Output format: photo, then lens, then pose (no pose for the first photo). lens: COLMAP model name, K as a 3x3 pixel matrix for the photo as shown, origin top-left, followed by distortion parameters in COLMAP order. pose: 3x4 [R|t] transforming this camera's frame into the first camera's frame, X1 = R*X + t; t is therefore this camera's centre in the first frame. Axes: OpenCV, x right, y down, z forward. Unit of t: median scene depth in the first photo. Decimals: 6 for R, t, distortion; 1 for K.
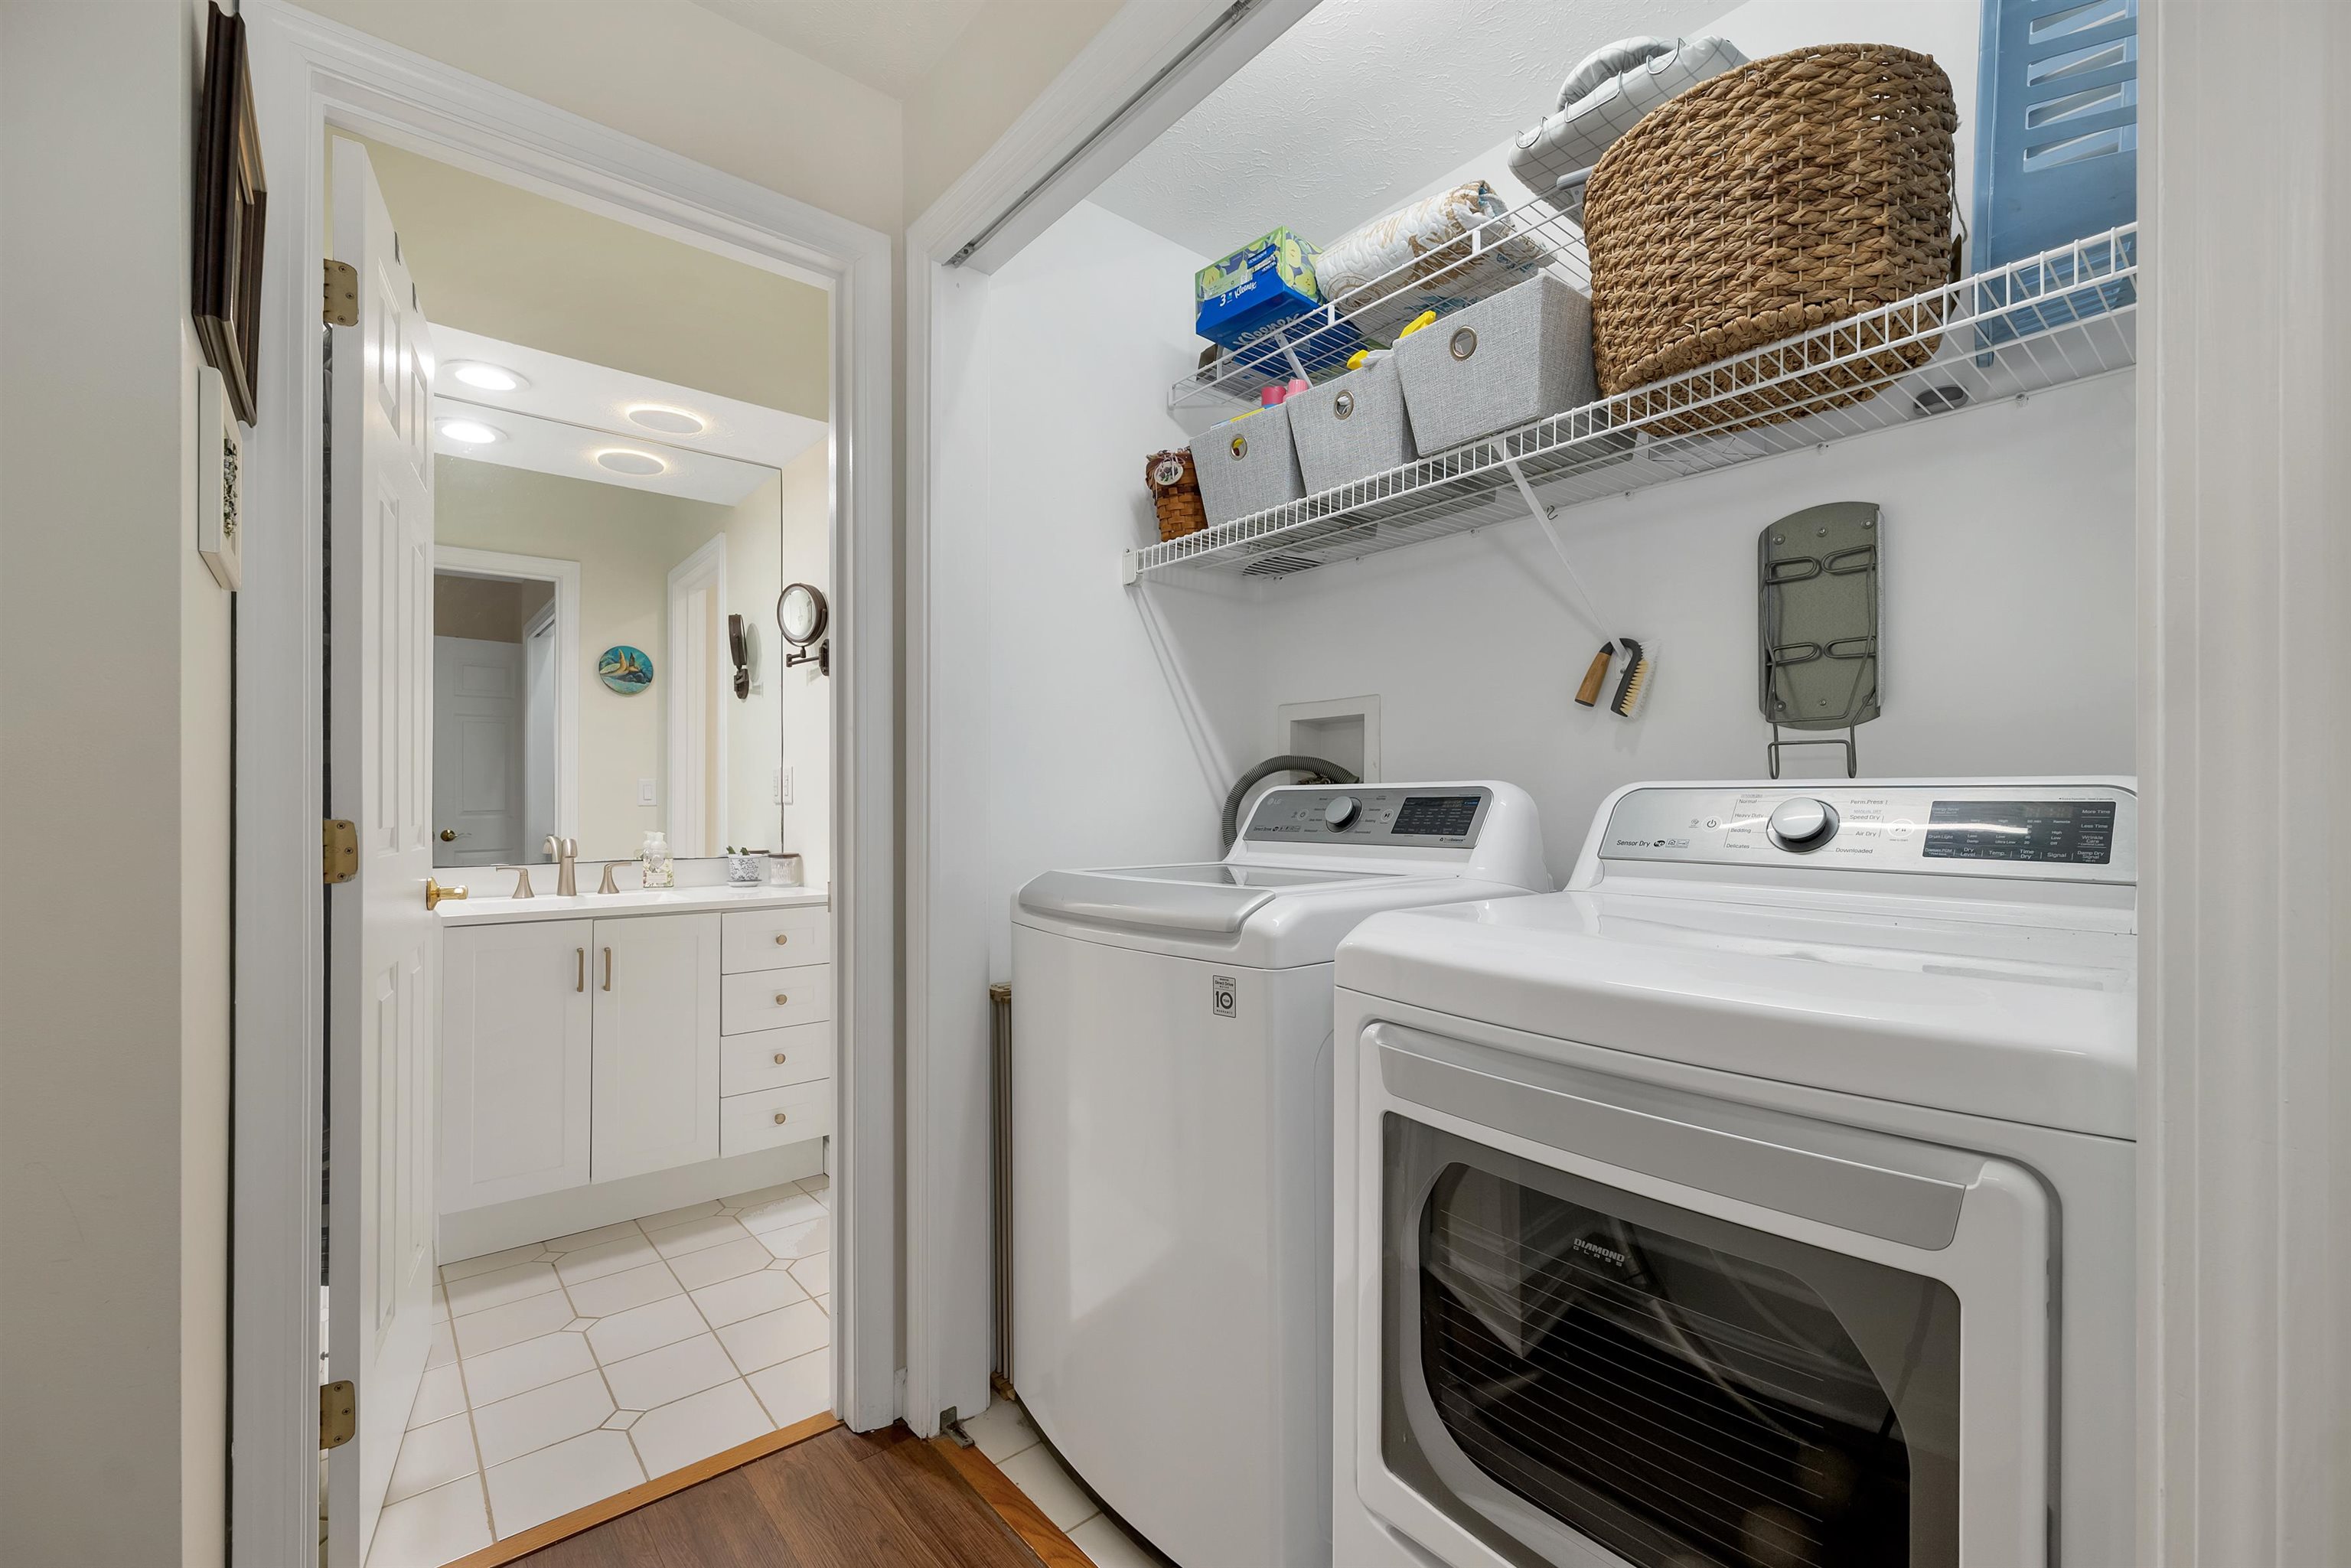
lens RADIAL K [[968.6, 0, 1178.2], [0, 968.6, 794.1], [0, 0, 1]] dist [0.000254, -0.000045]
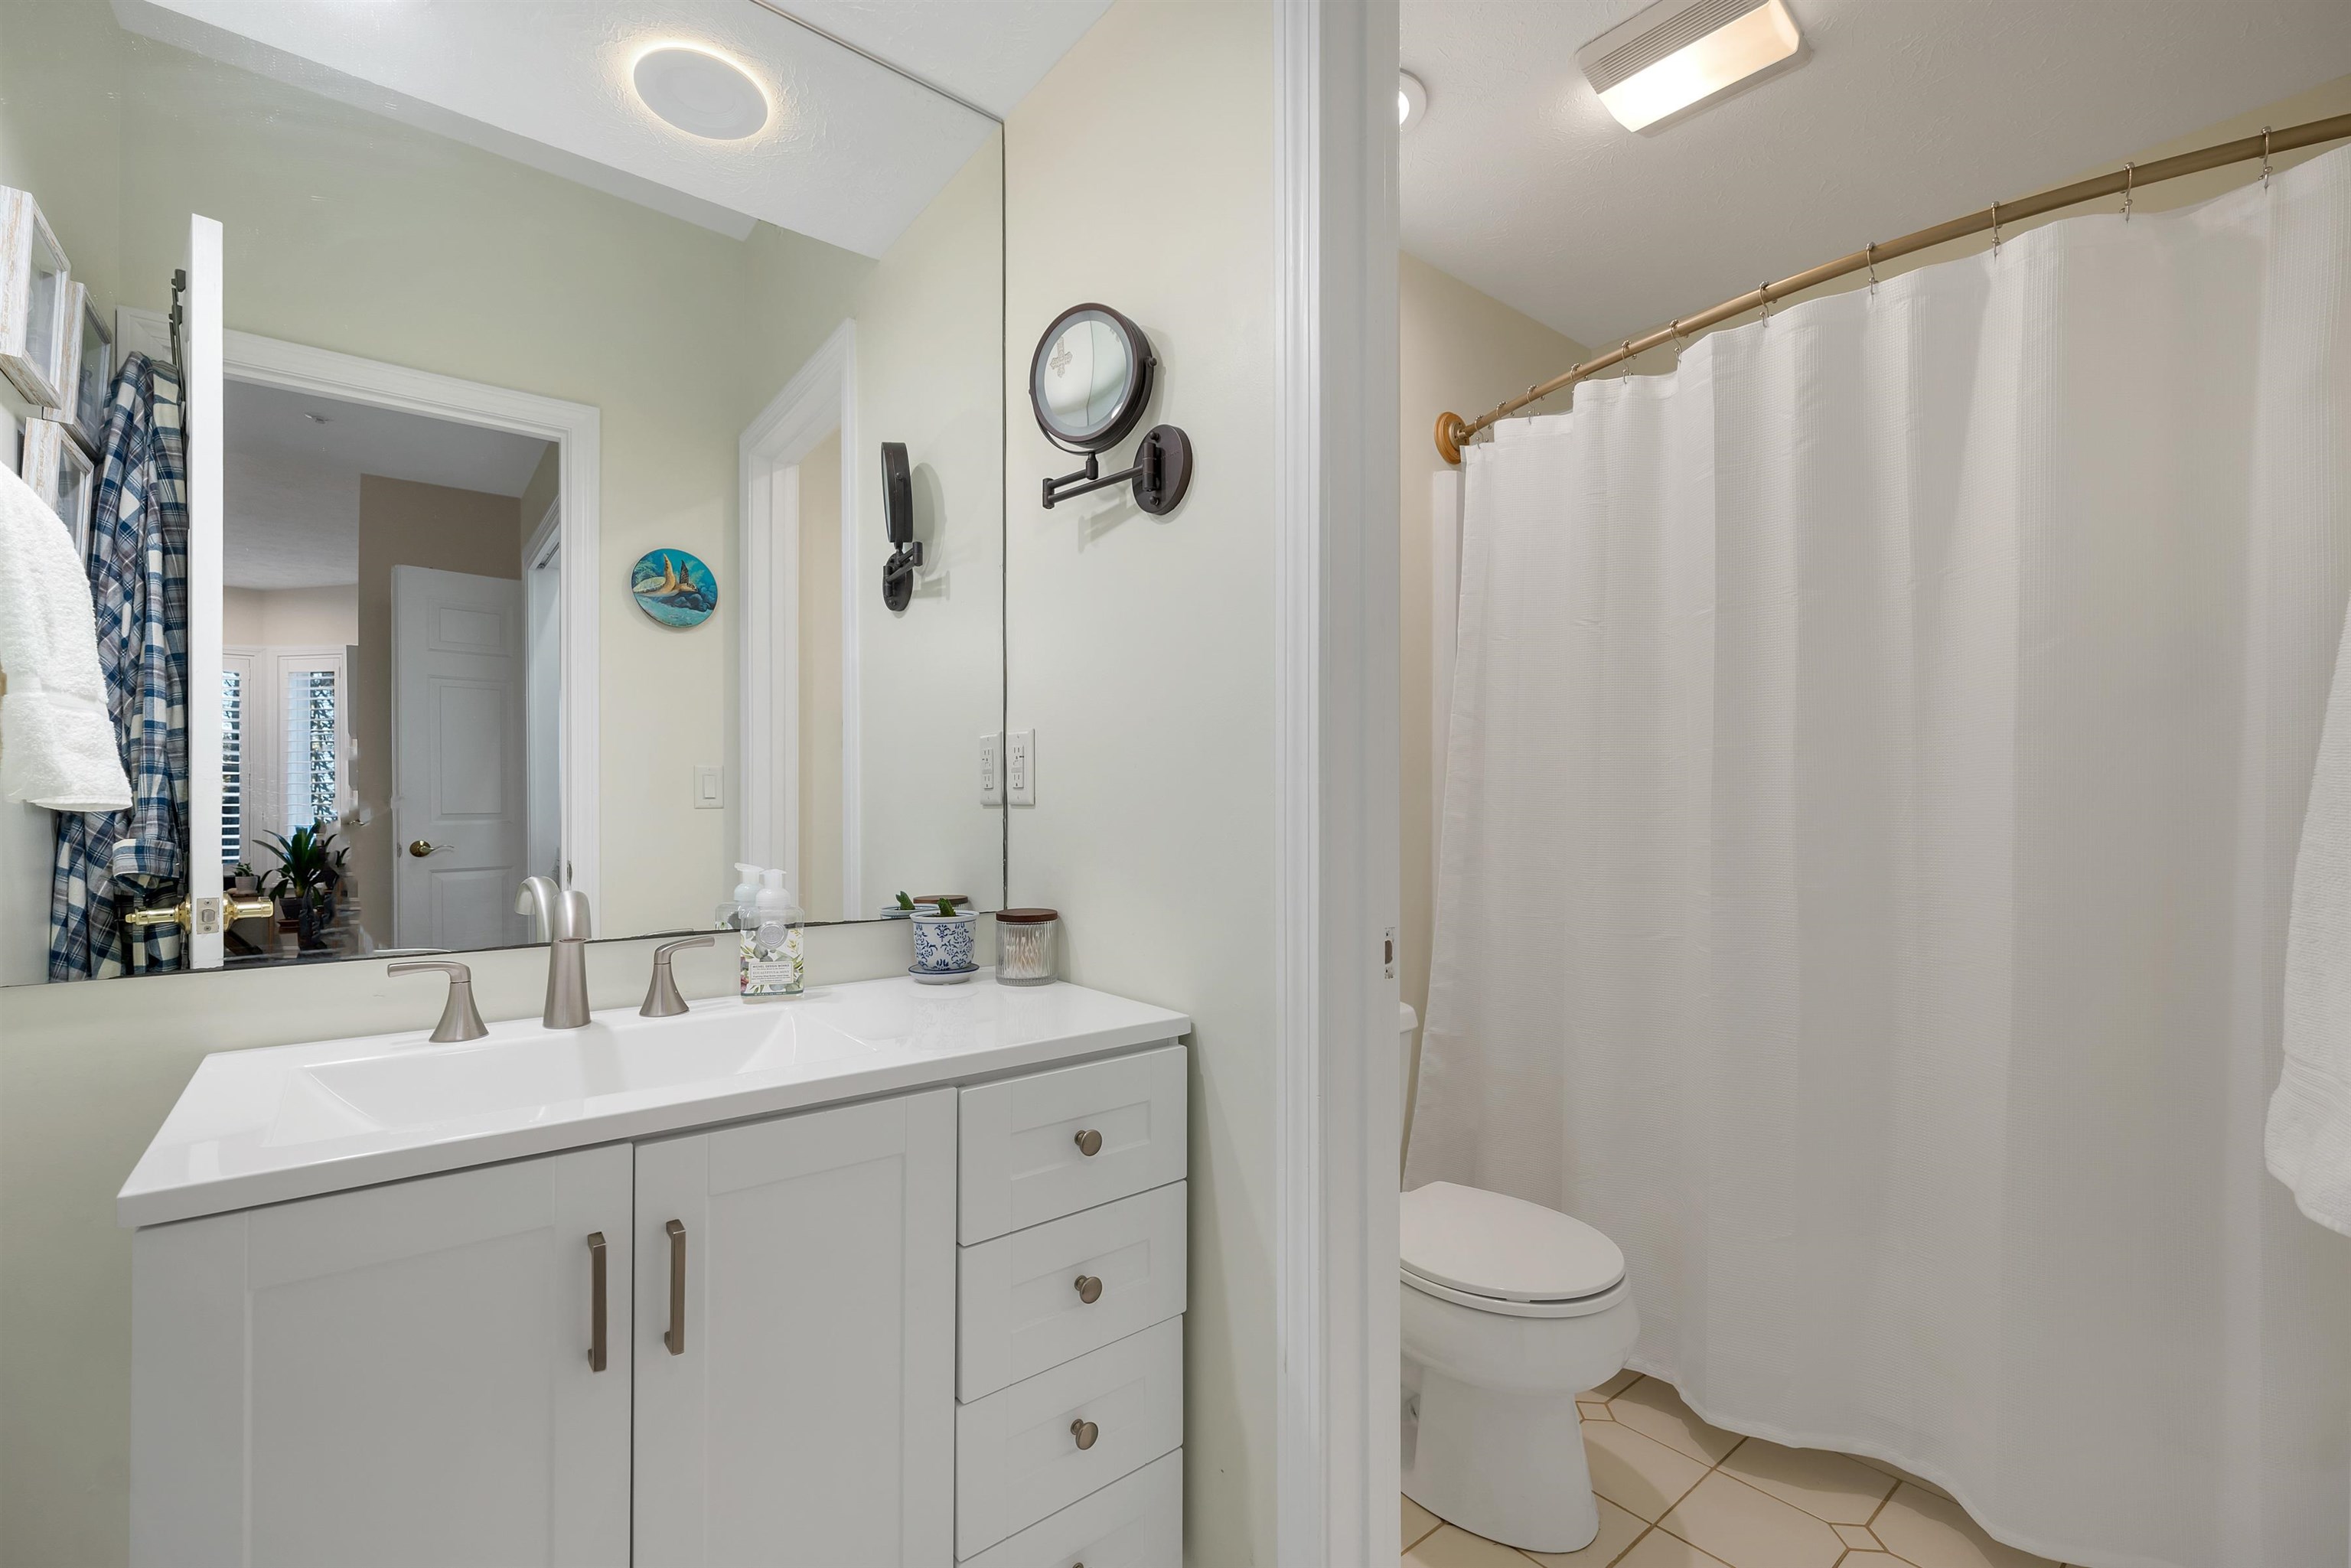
lens RADIAL K [[986.5, 0, 1179.6], [0, 986.5, 800.5], [0, 0, 1]] dist [0.001064, 0.000101]
pose [[0.999704, 0.002642, -0.024177, -0.323760], [-0.002556, 0.999990, 0.003602, 0.005675], [0.024187, -0.003539, 0.999701, 0.526682]]
